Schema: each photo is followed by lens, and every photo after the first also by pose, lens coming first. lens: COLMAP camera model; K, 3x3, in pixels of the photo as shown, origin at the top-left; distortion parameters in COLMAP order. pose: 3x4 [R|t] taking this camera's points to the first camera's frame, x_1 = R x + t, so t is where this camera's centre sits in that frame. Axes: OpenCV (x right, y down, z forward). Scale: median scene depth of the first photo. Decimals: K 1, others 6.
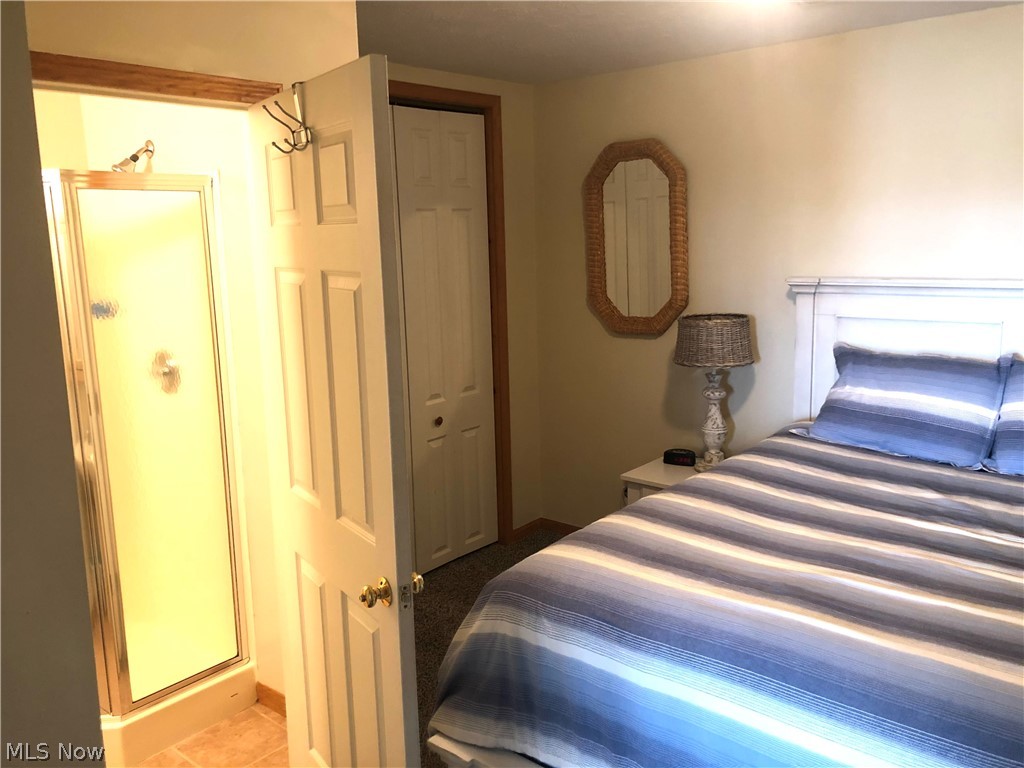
lens RADIAL K [[850.5, 0, 510.9], [0, 850.5, 390.6], [0, 0, 1]] dist [0.042144, -0.025565]
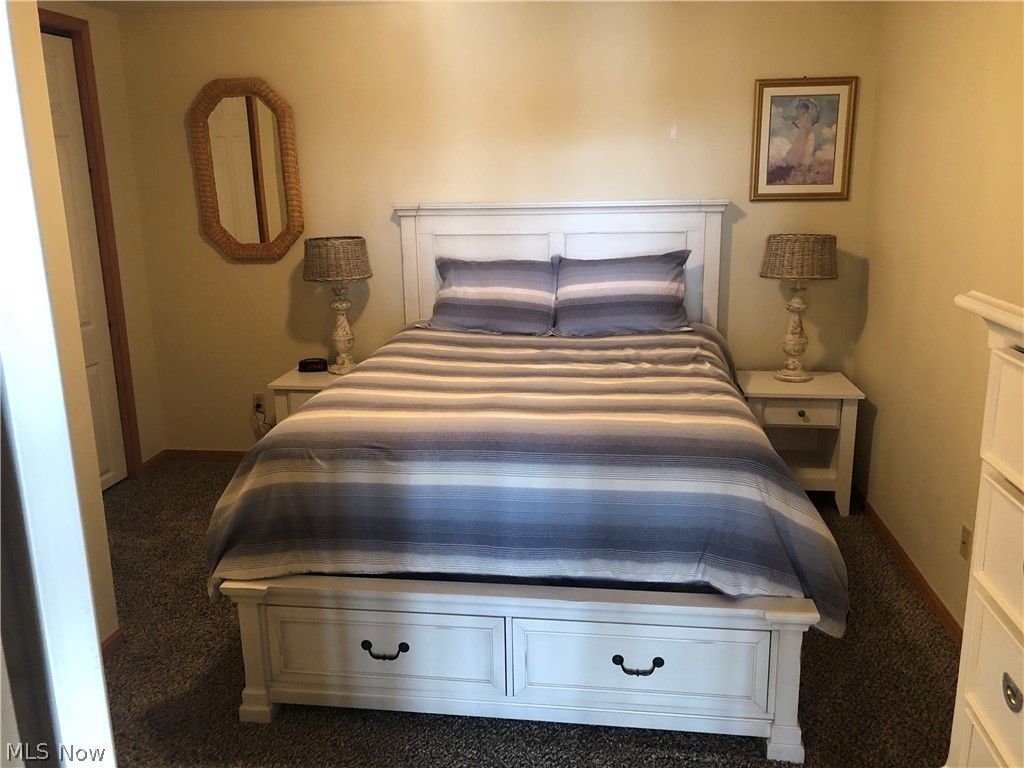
lens RADIAL K [[850.5, 0, 518.5], [0, 850.5, 381.4], [0, 0, 1]] dist [0.042144, -0.025565]
pose [[0.835265, -0.117077, 0.537239, -0.206769], [0.094631, 0.993098, 0.069293, 0.051608], [-0.541644, -0.007038, 0.840579, -0.118365]]
